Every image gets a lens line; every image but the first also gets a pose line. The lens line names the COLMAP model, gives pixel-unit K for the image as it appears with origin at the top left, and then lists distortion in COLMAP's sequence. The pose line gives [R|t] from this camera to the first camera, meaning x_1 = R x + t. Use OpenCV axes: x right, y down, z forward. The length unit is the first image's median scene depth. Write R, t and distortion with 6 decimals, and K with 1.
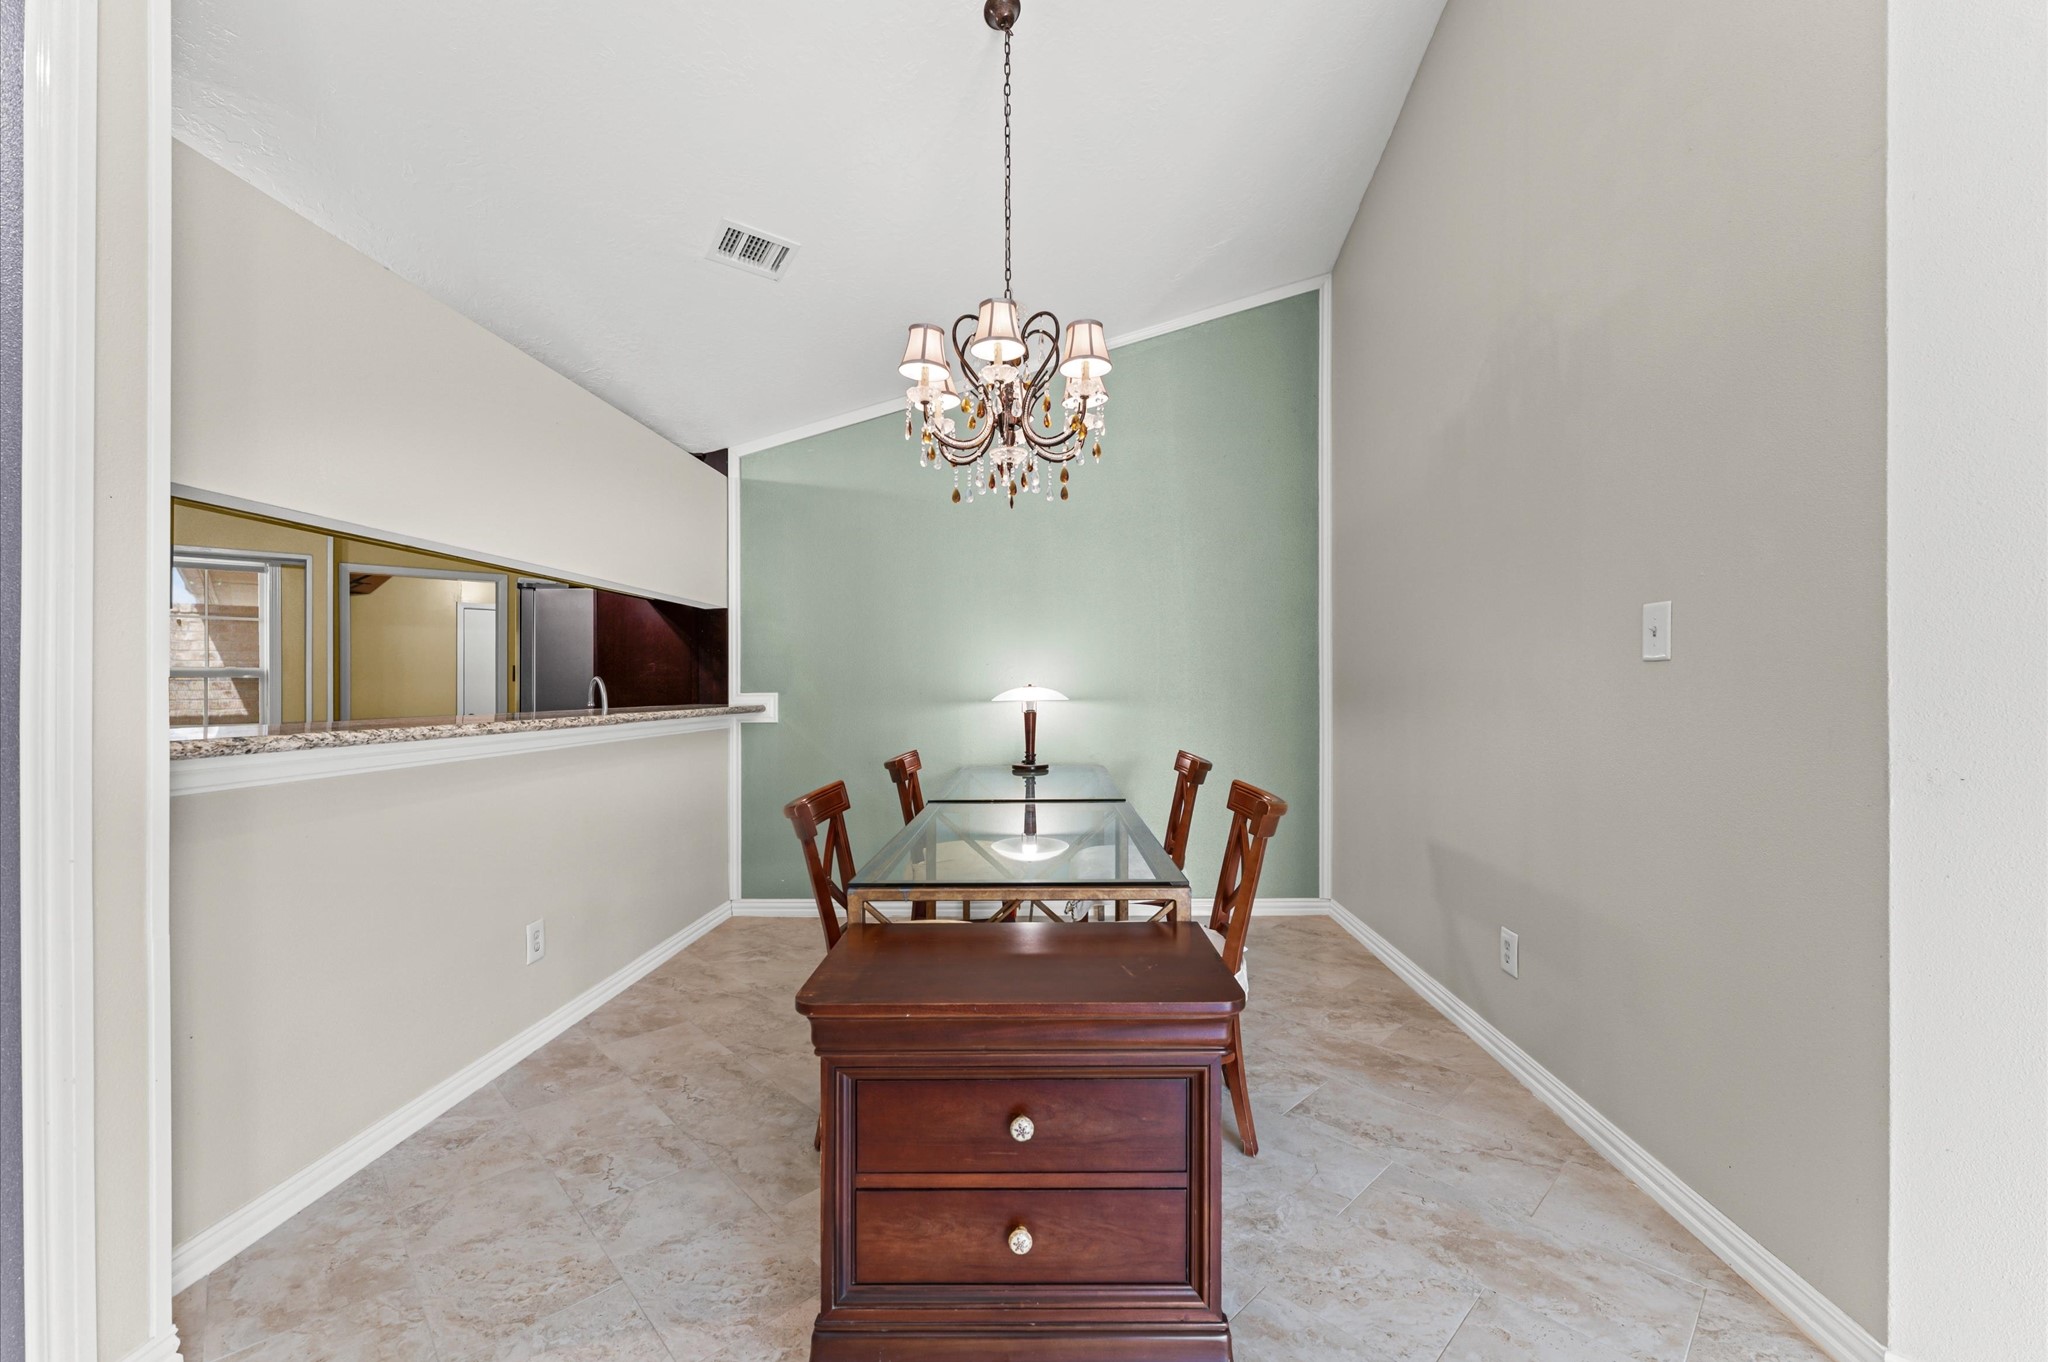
lens RADIAL K [[819.8, 0, 1042.8], [0, 819.8, 683.8], [0, 0, 1]] dist [-0.002660, 0.000472]
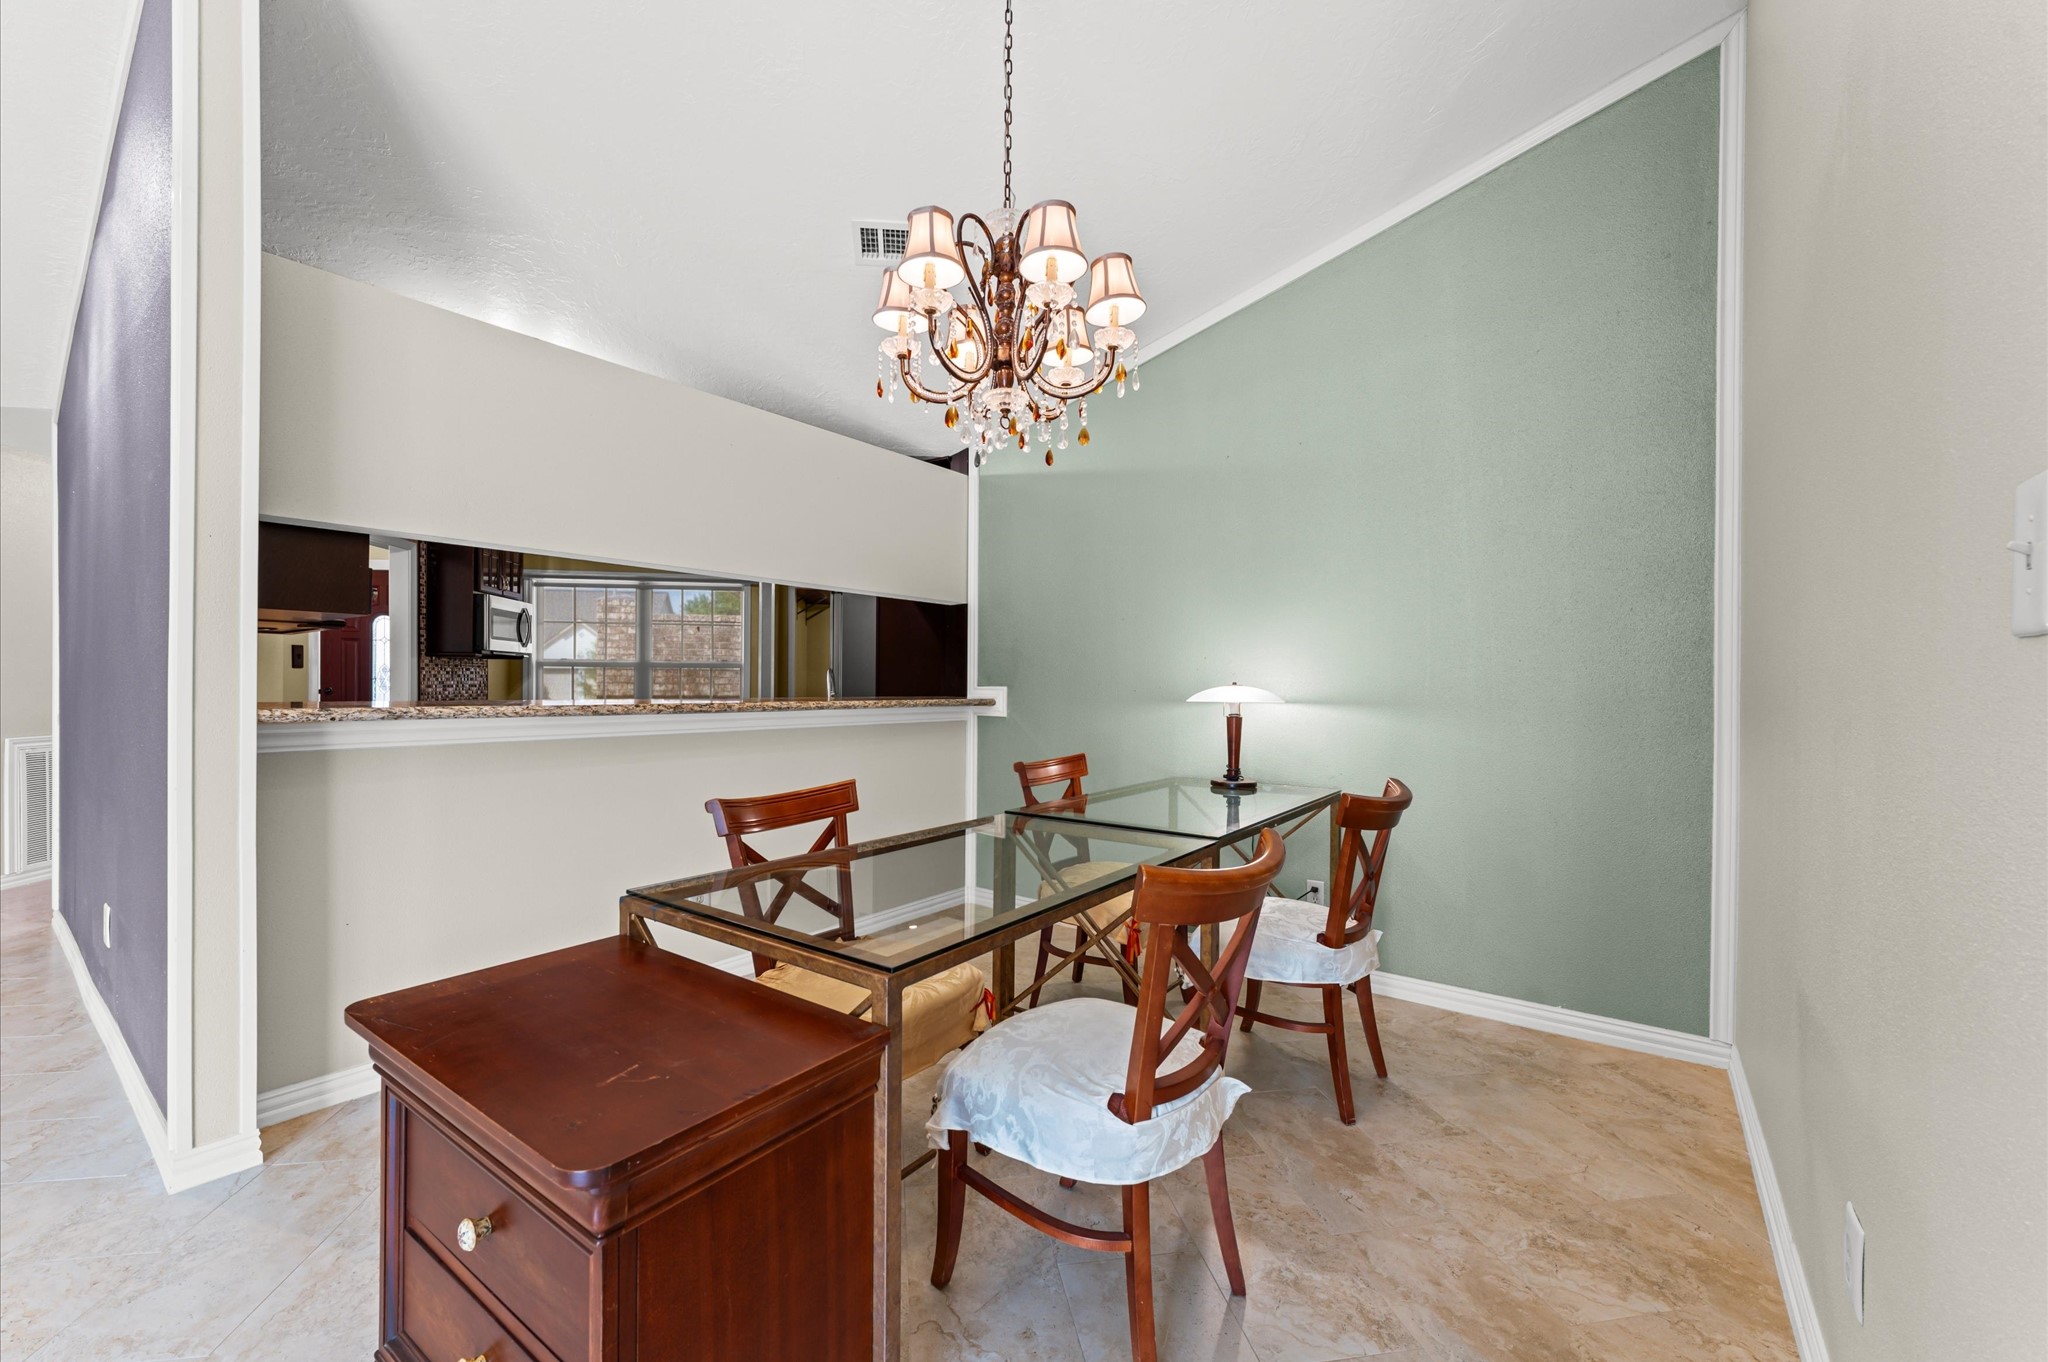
lens RADIAL K [[819.8, 0, 1004.5], [0, 819.8, 679.1], [0, 0, 1]] dist [-0.002660, 0.000472]
pose [[0.819627, 0.013890, -0.572729, 0.264544], [-0.015238, 0.999881, 0.002441, -0.000997], [0.572695, 0.006726, 0.819741, 0.202022]]
